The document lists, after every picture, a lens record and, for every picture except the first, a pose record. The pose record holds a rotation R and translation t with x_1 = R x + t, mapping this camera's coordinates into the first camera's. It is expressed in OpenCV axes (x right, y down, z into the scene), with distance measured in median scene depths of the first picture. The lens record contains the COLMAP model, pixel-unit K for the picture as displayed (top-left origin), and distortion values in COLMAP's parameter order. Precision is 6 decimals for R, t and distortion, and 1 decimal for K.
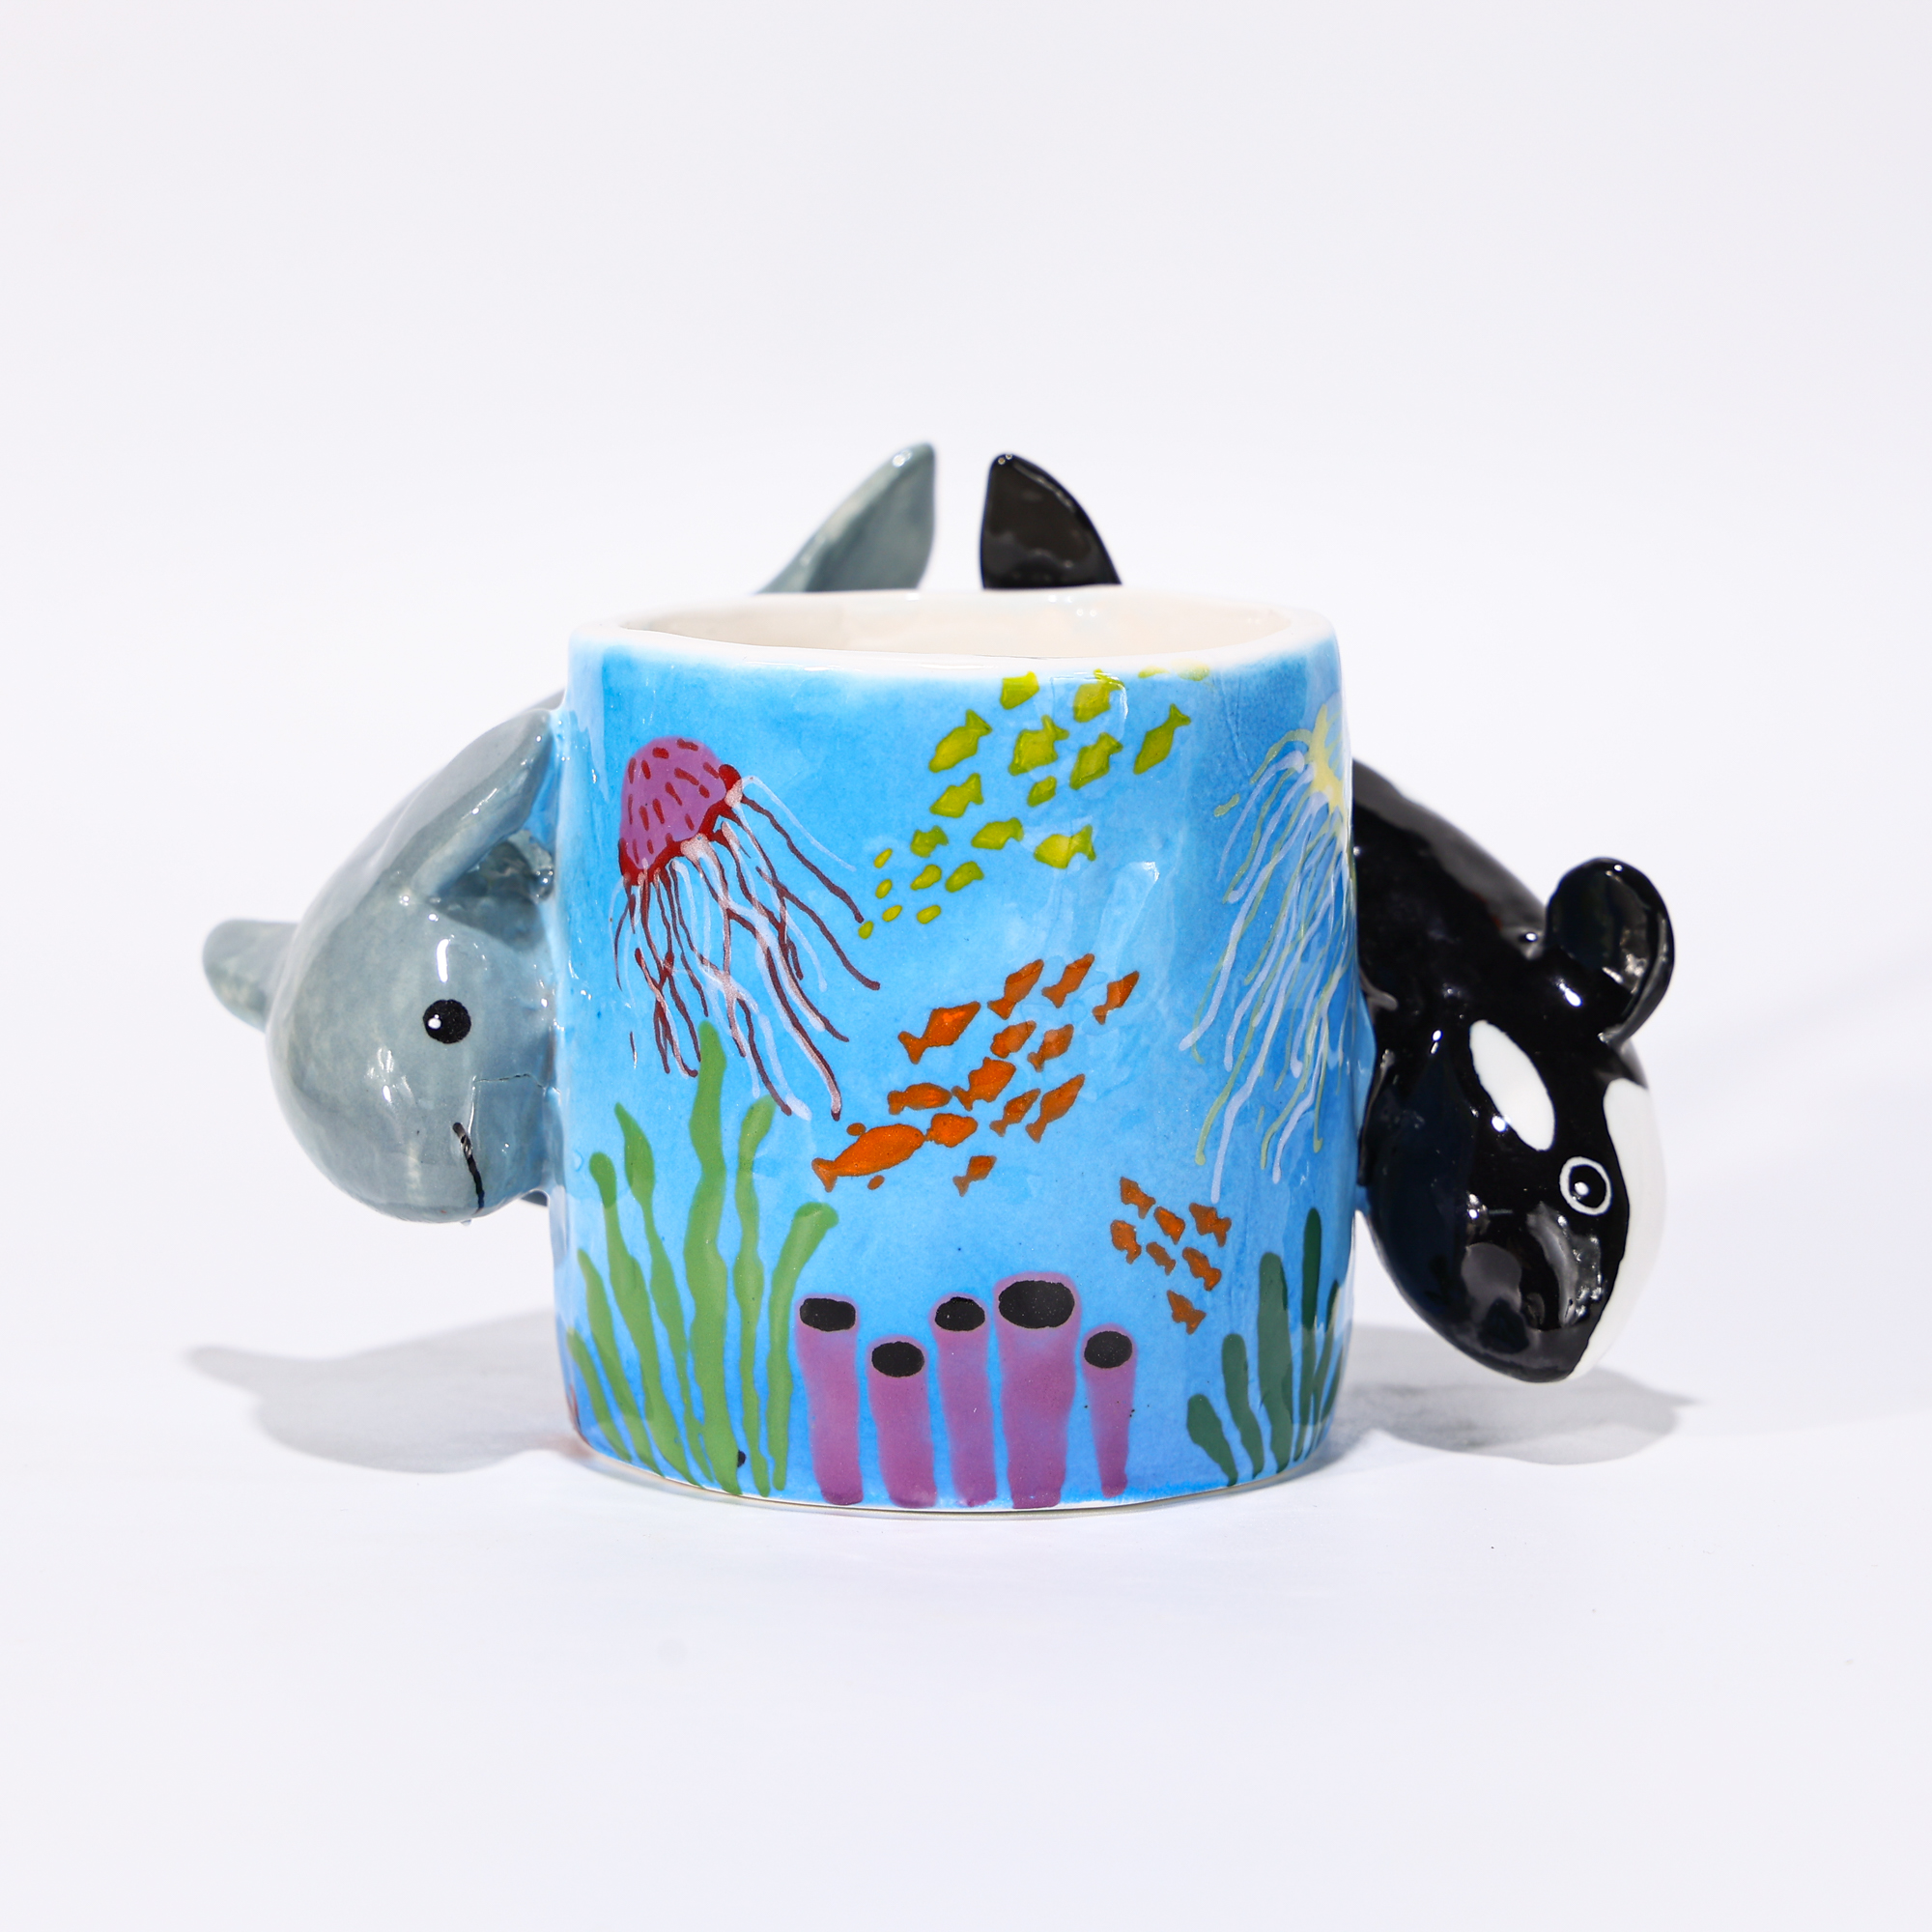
lens RADIAL K [[6909.9, 0, 970.7], [0, 6909.9, 970.1], [0, 0, 1]] dist [0.298266, 0.000000]
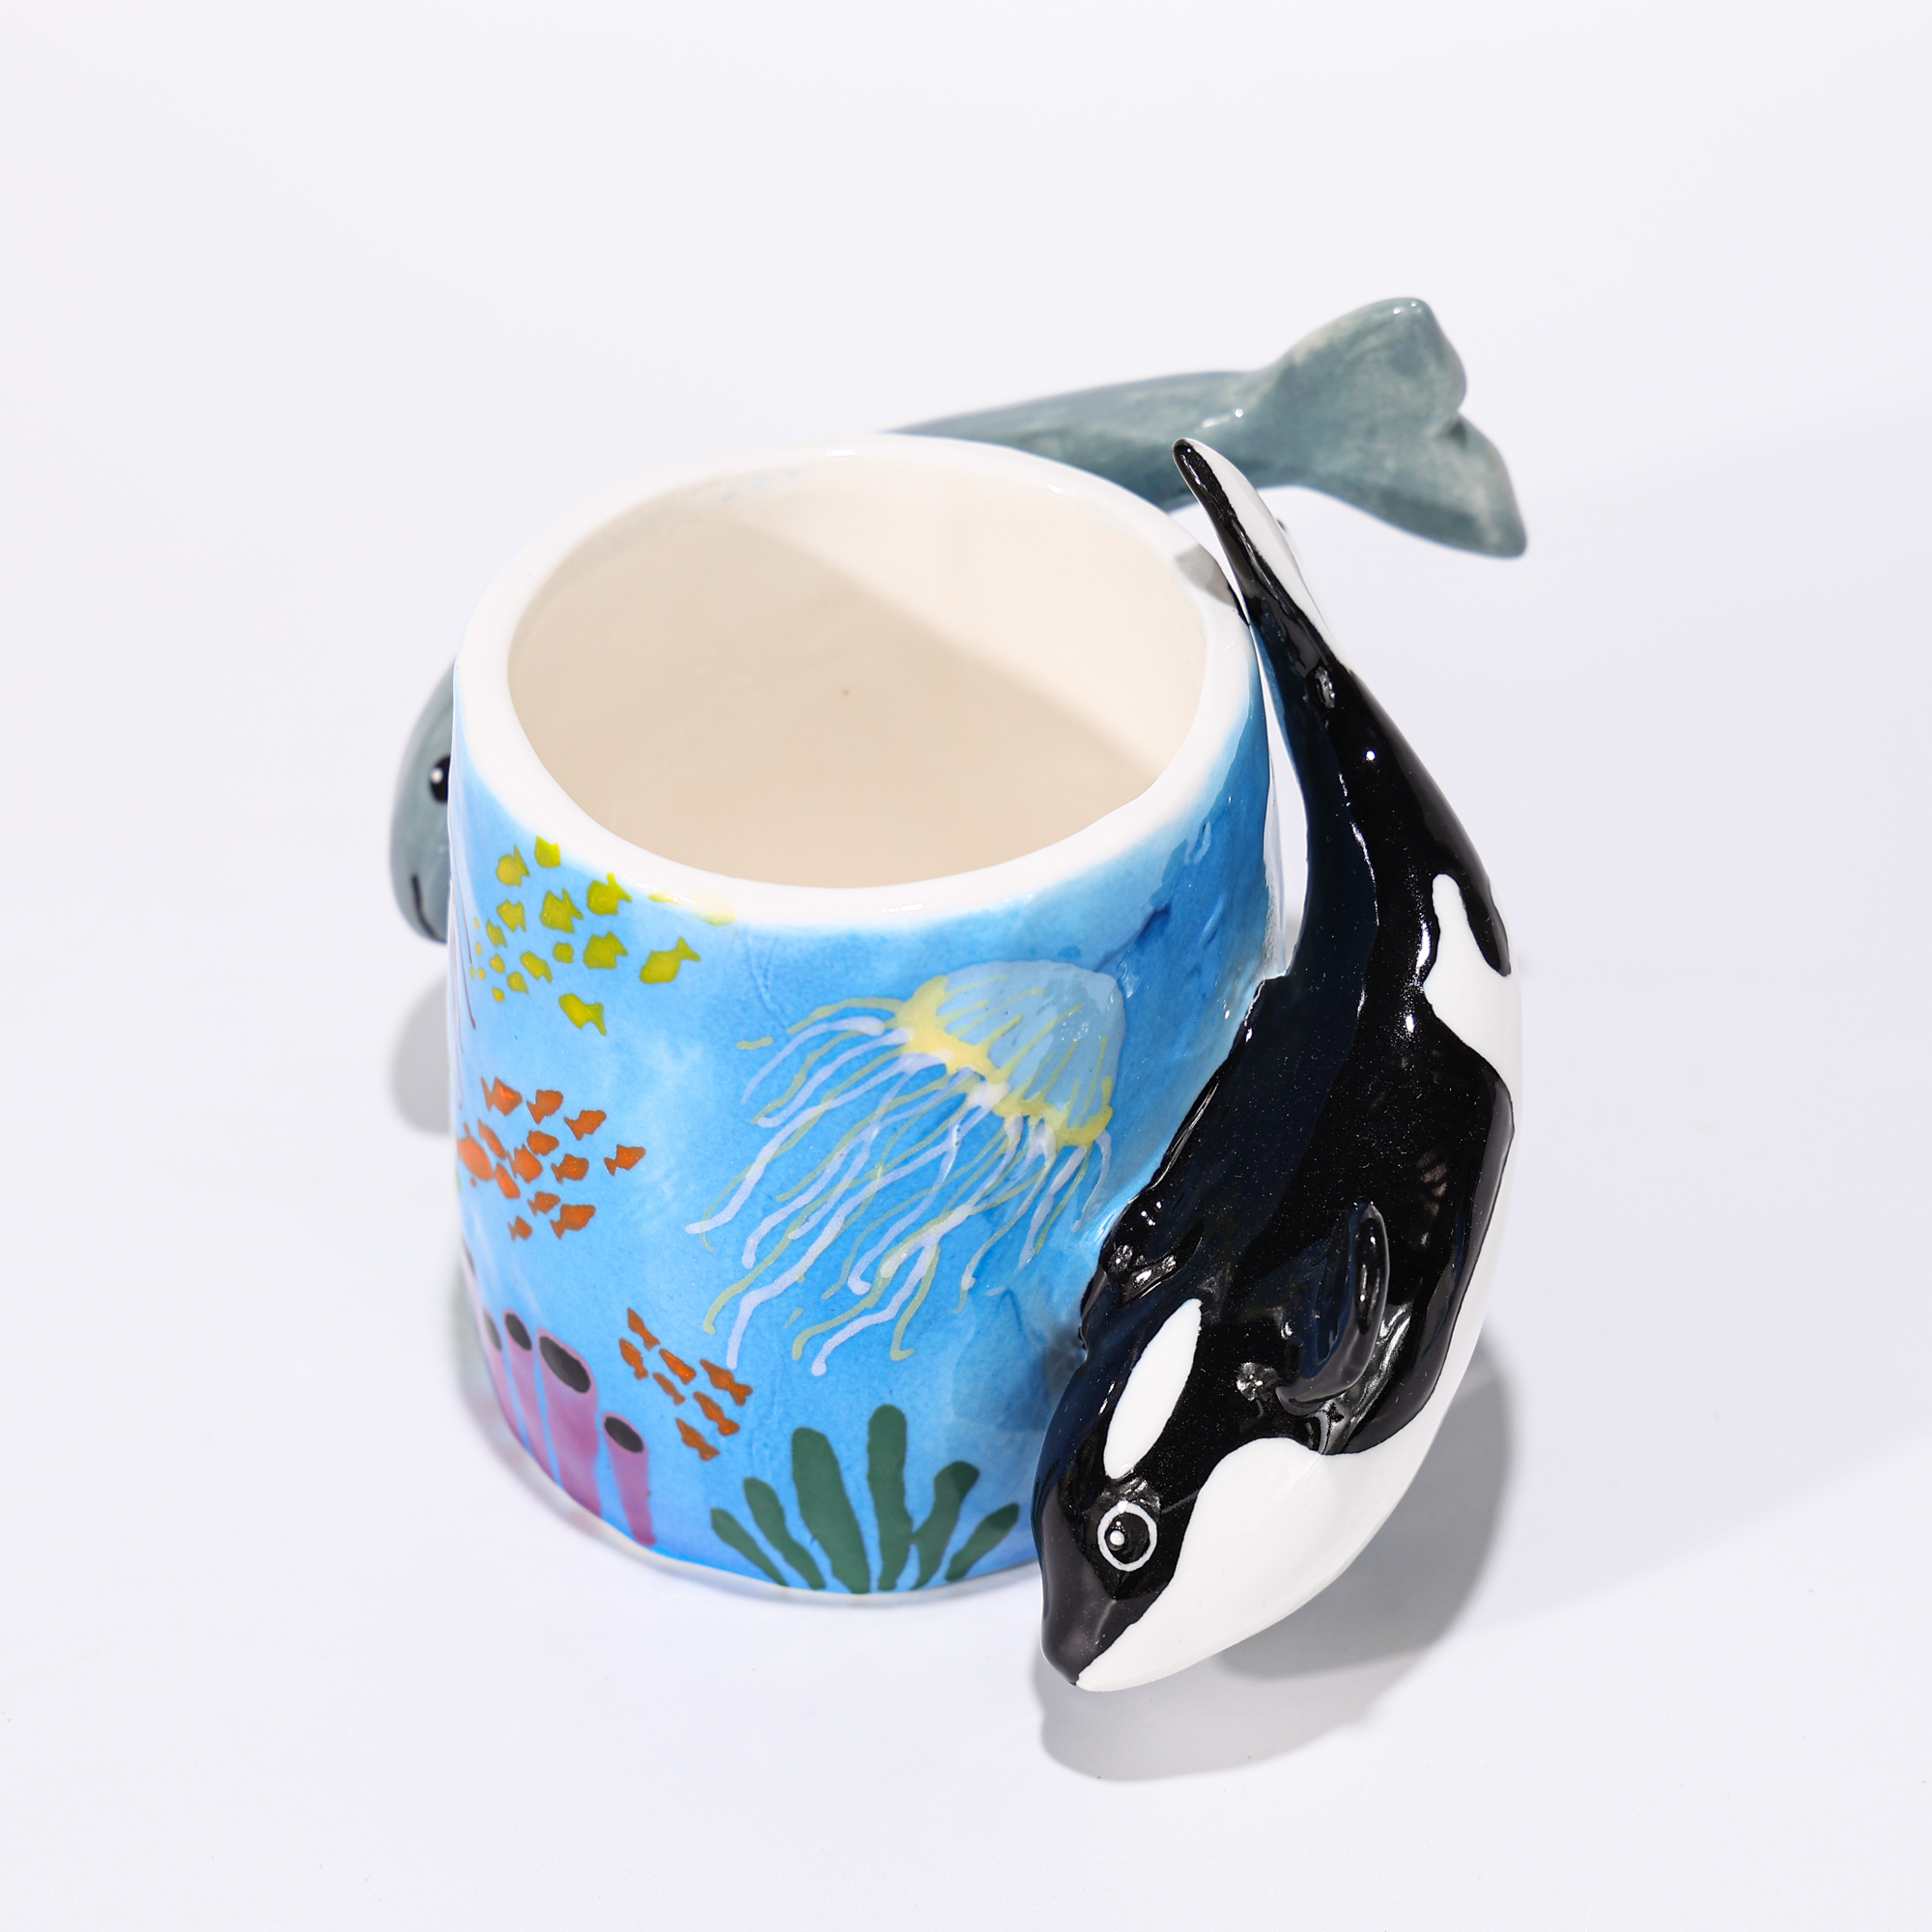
lens RADIAL K [[6168.9, 0, 955.5], [0, 6168.9, 954.3], [0, 0, 1]] dist [0.351846, 0.000000]
pose [[0.564664, 0.514165, -0.645592, 0.578186], [-0.125202, 0.826543, 0.548772, -0.489286], [0.815769, -0.229043, 0.531094, 0.585630]]
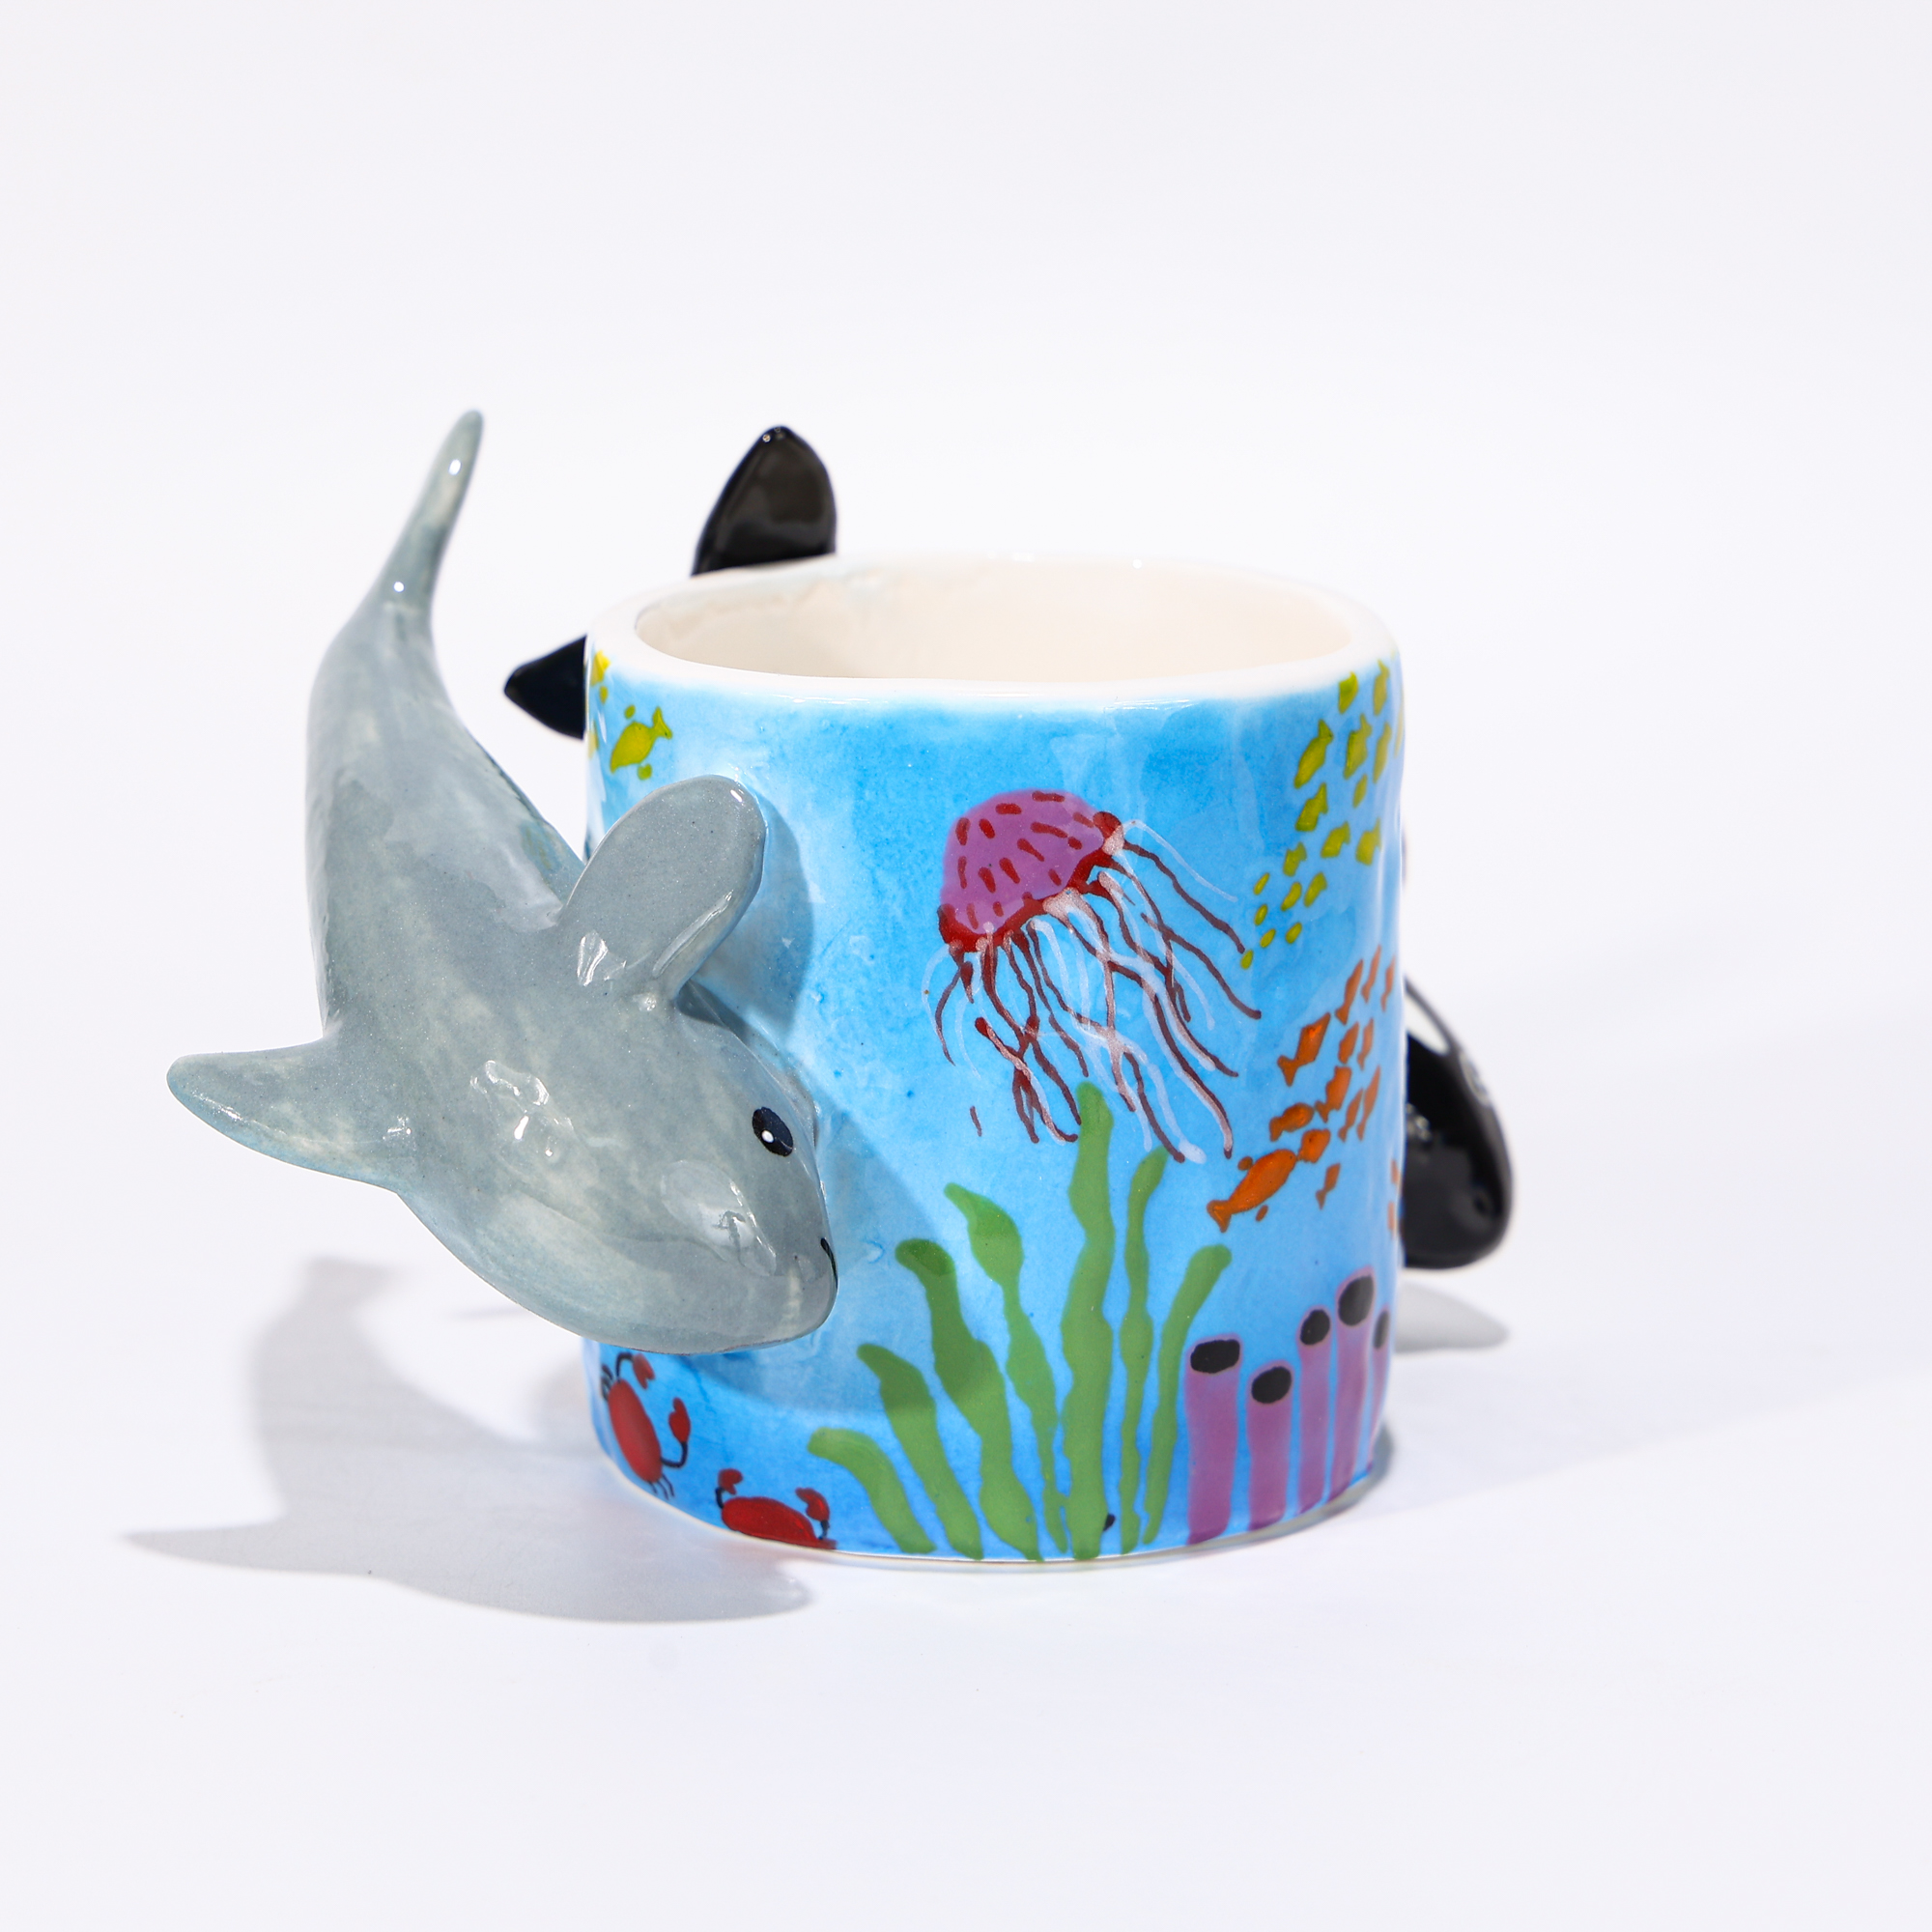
lens RADIAL K [[6502.1, 0, 967.9], [0, 6502.1, 969.3], [0, 0, 1]] dist [0.211395, 0.000000]
pose [[0.650116, -0.172122, 0.740083, -0.705956], [0.099876, 0.984912, 0.141328, -0.135399], [-0.753242, -0.017963, 0.657498, 0.425595]]
